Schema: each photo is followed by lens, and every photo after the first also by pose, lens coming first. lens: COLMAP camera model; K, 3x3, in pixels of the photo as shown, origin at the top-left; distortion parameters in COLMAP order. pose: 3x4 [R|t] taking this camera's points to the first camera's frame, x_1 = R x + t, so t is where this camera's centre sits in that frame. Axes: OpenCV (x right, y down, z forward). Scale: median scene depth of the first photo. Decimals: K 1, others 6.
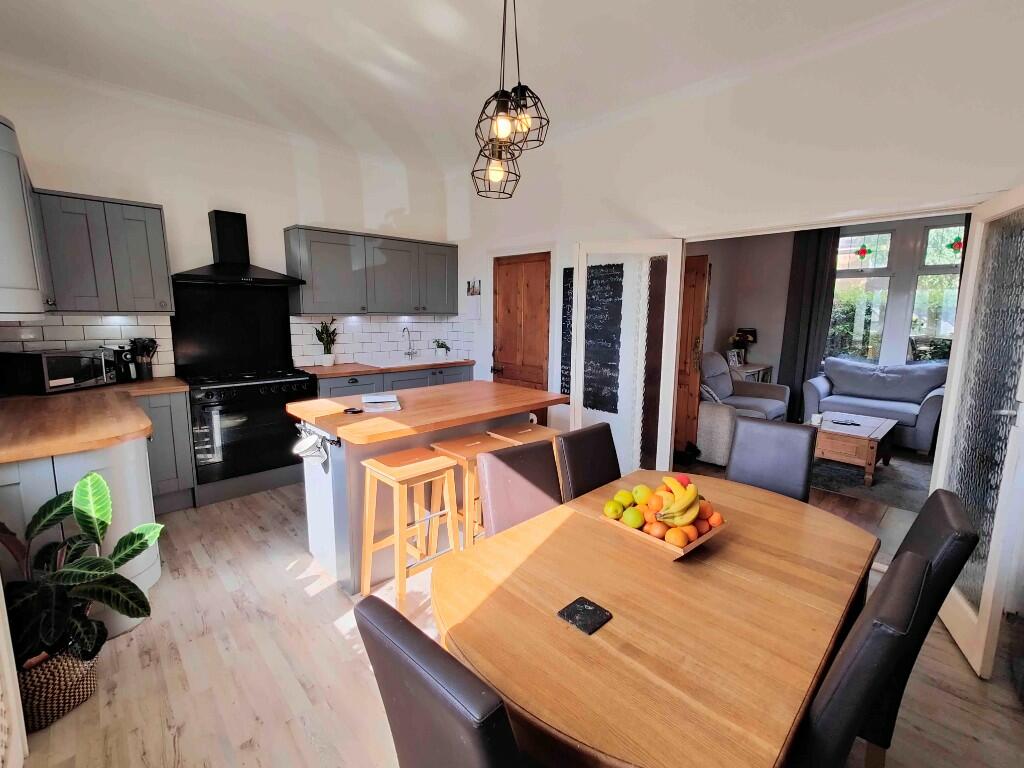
lens RADIAL K [[452.9, 0, 507.5], [0, 452.9, 377.4], [0, 0, 1]] dist [0.003761, 0.000916]
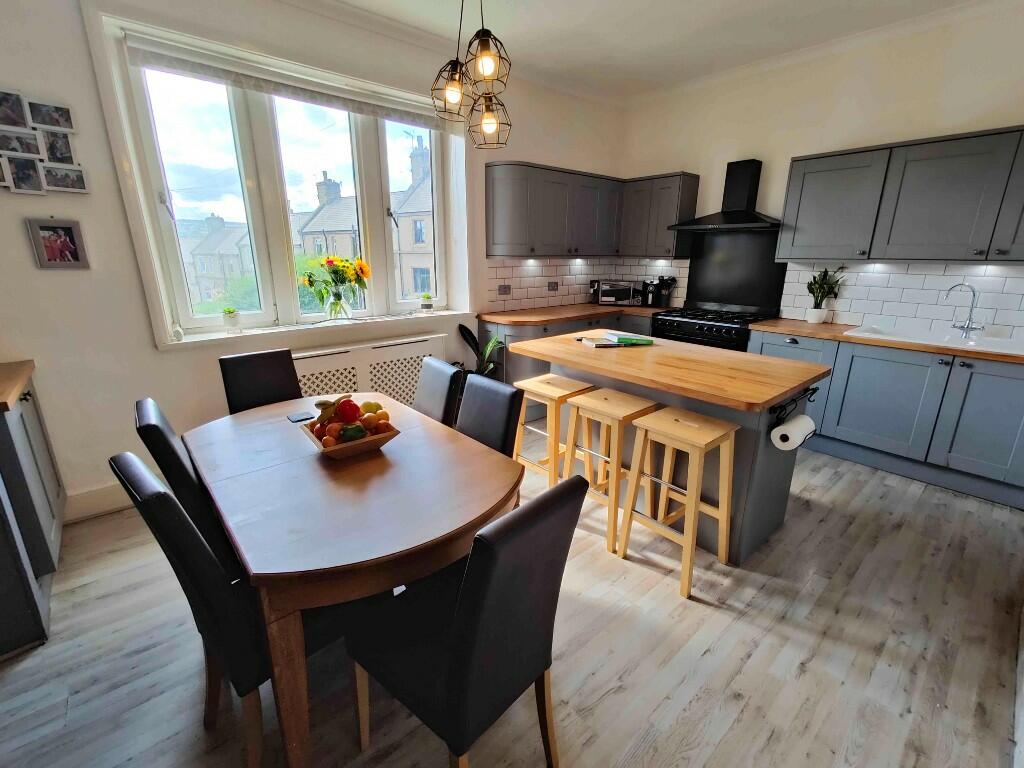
lens RADIAL K [[452.9, 0, 513.4], [0, 452.9, 380.5], [0, 0, 1]] dist [0.003761, 0.000916]
pose [[-0.035642, 0.266876, -0.963072, 0.518501], [-0.150041, 0.951332, 0.269175, -0.072830], [0.988037, 0.154095, 0.006135, 0.495157]]
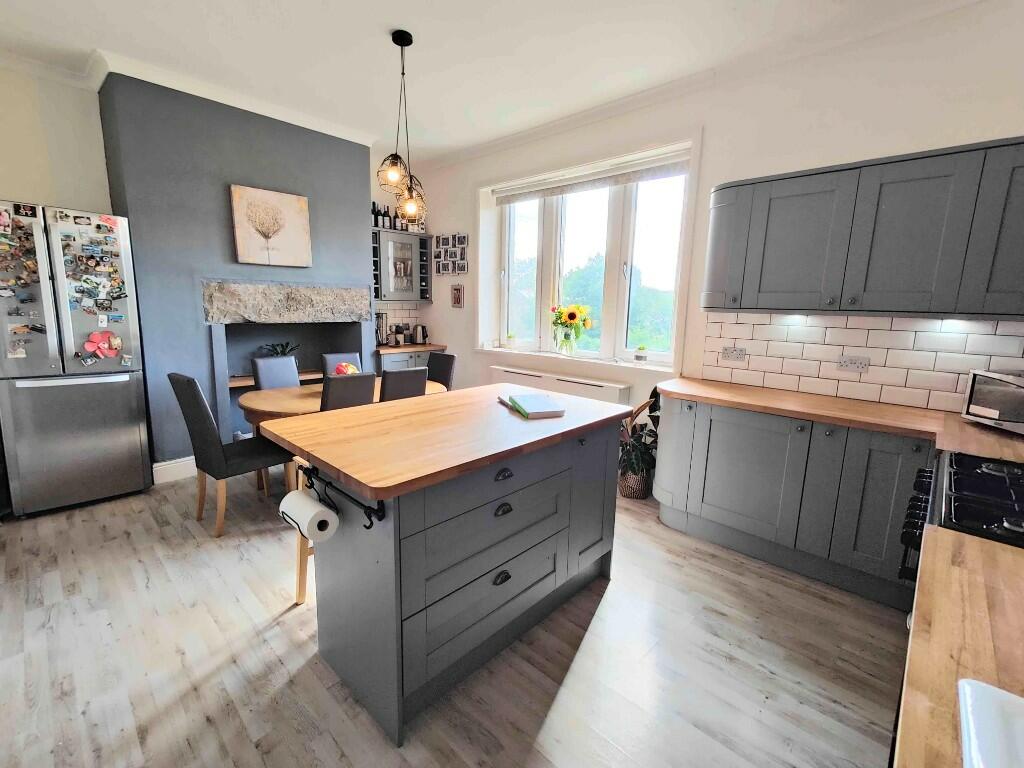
lens RADIAL K [[452.9, 0, 512.2], [0, 452.9, 384.4], [0, 0, 1]] dist [0.003761, 0.000916]
pose [[-0.997792, -0.022881, -0.062344, -0.129179], [-0.041322, 0.948814, 0.313122, -0.163334], [0.051988, 0.315007, -0.947664, 1.175190]]
